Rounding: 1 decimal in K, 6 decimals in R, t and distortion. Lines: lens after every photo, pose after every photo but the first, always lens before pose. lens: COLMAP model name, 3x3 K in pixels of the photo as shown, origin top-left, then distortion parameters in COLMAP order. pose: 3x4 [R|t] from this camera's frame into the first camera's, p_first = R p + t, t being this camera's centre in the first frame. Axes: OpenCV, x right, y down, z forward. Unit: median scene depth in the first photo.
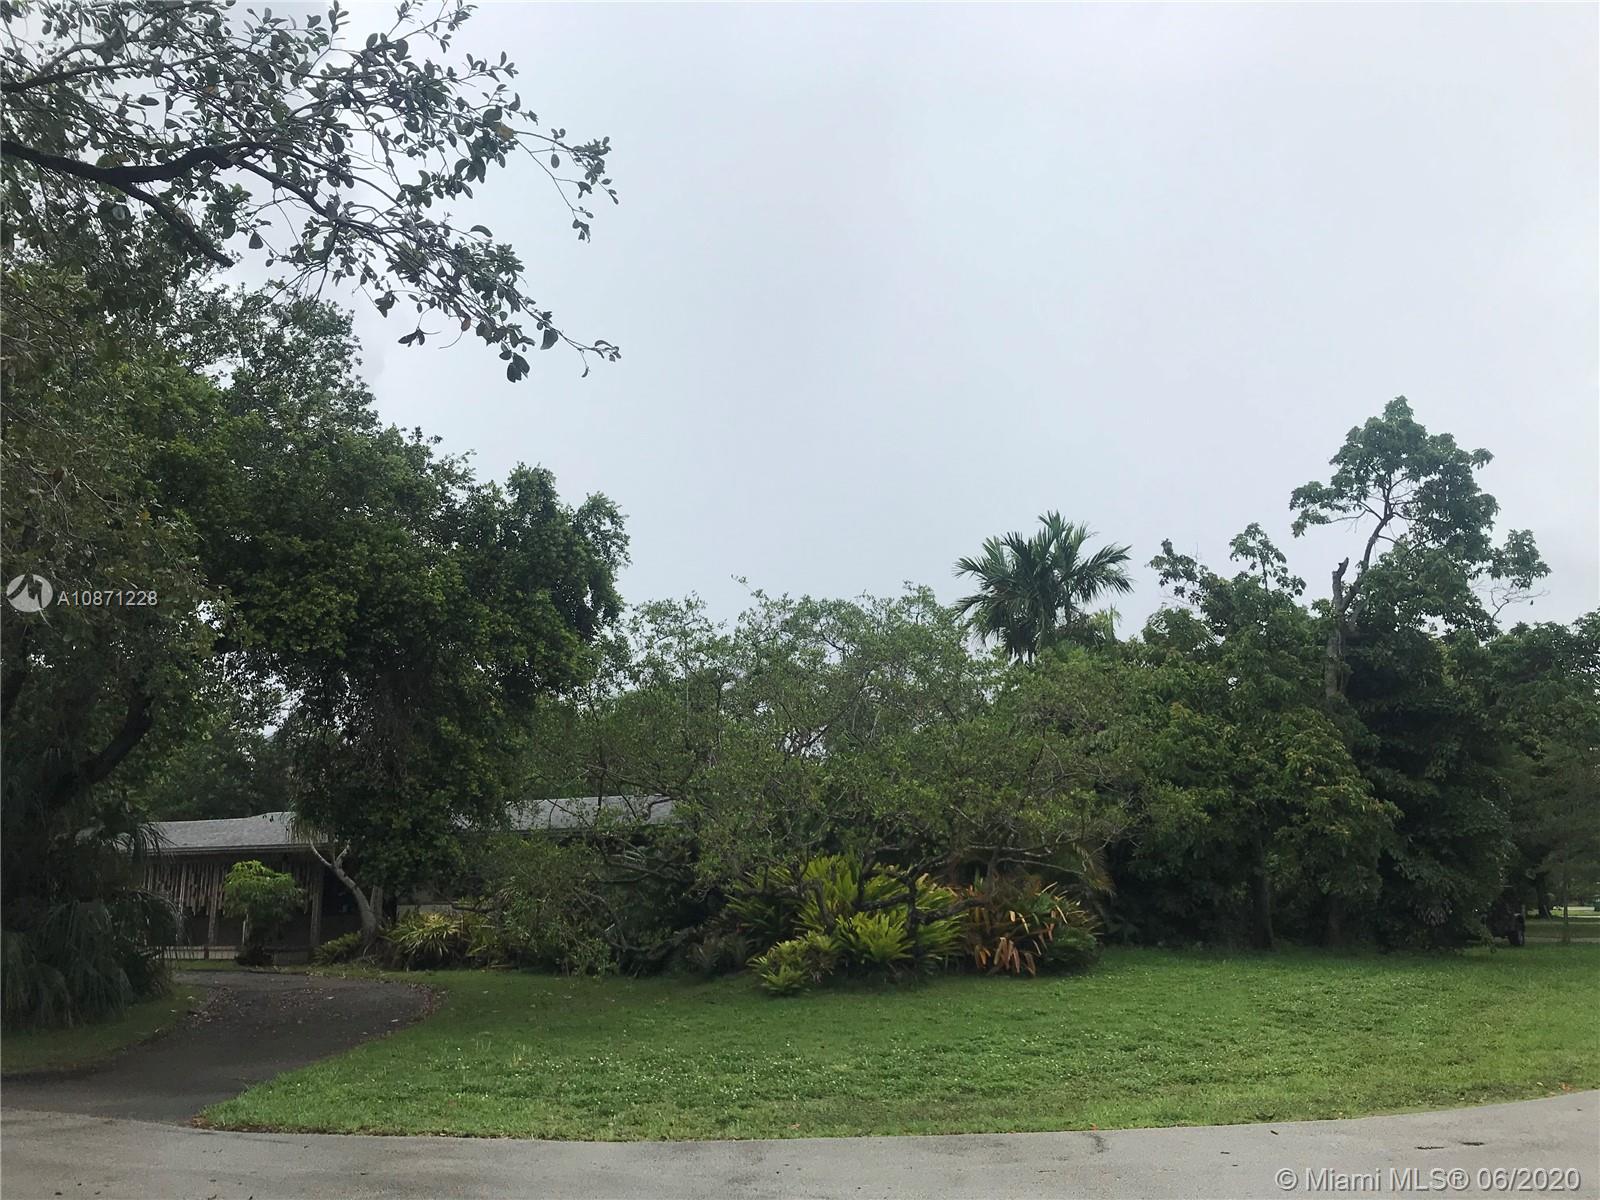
lens RADIAL K [[1330.4, 0, 810.7], [0, 1330.4, 587.6], [0, 0, 1]] dist [0.086551, -0.188244]
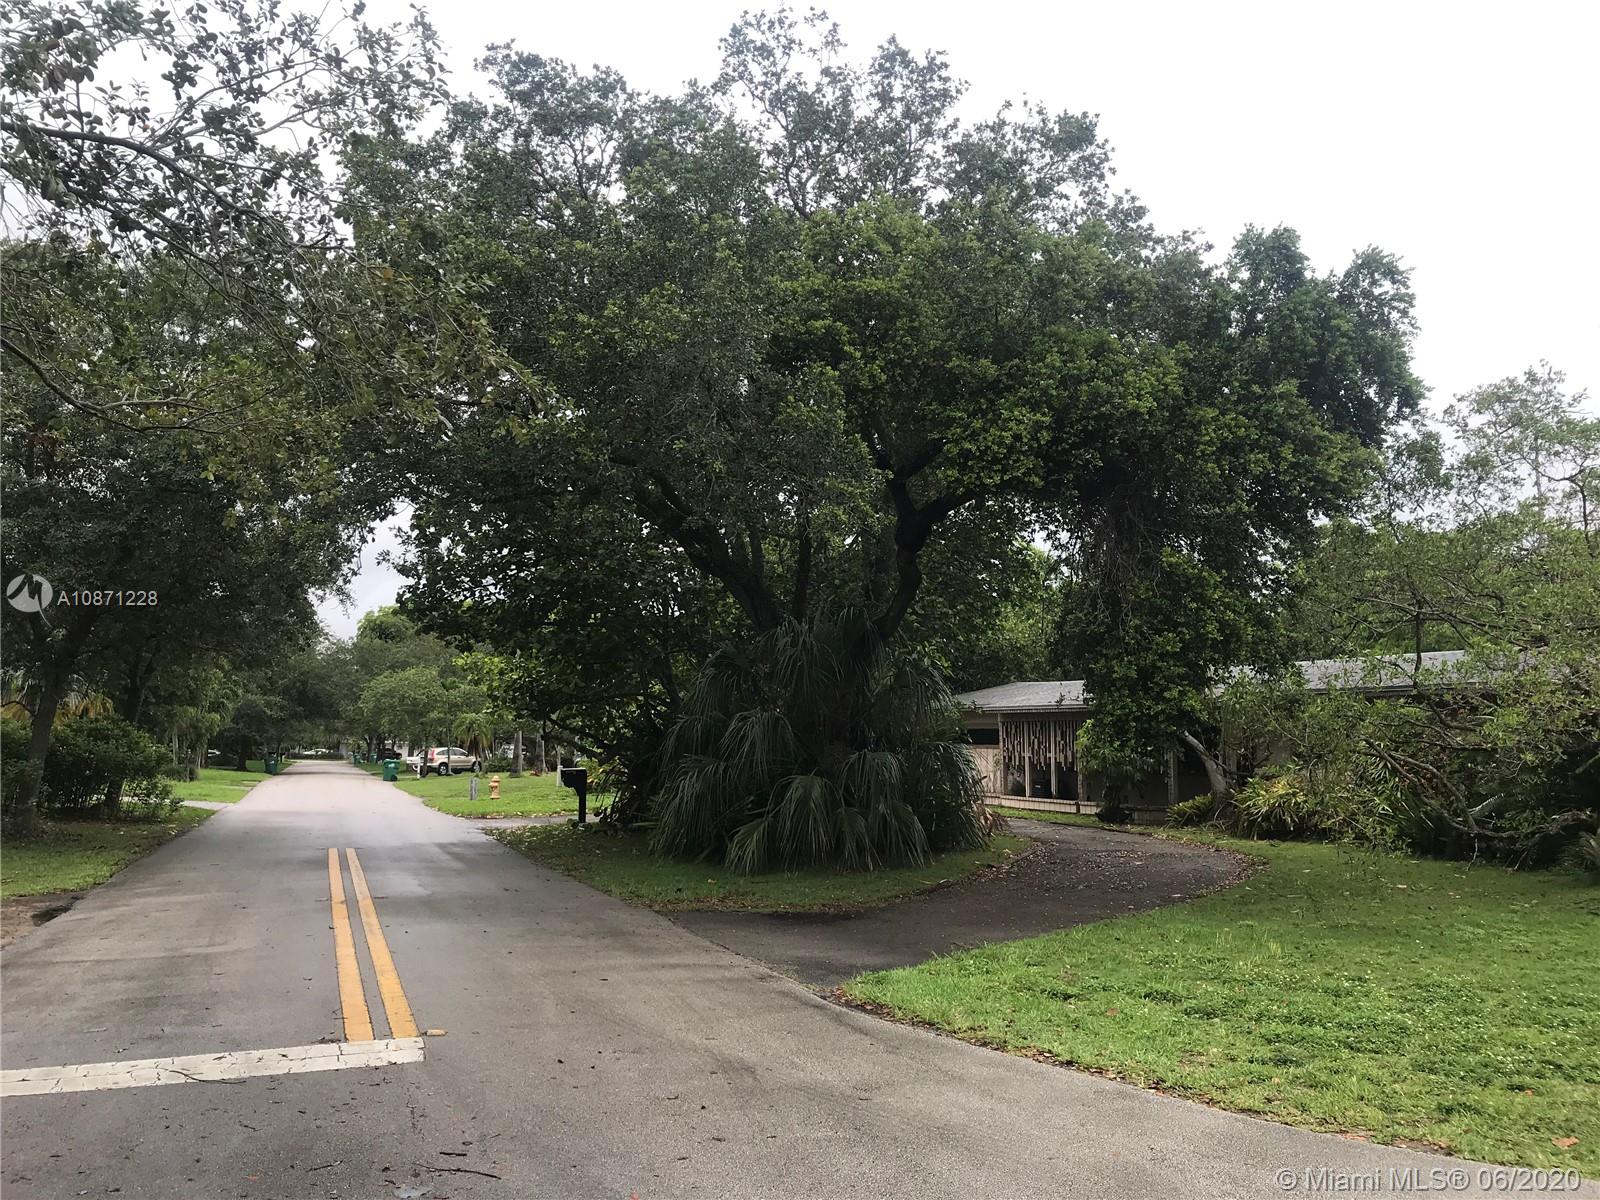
lens RADIAL K [[1329.3, 0, 795.8], [0, 1329.3, 583.4], [0, 0, 1]] dist [0.016985, 0.007154]
pose [[0.763840, -0.056546, -0.642923, 0.066043], [0.117311, 0.991725, 0.052150, 0.038815], [0.634654, -0.115256, 0.764153, 0.170774]]
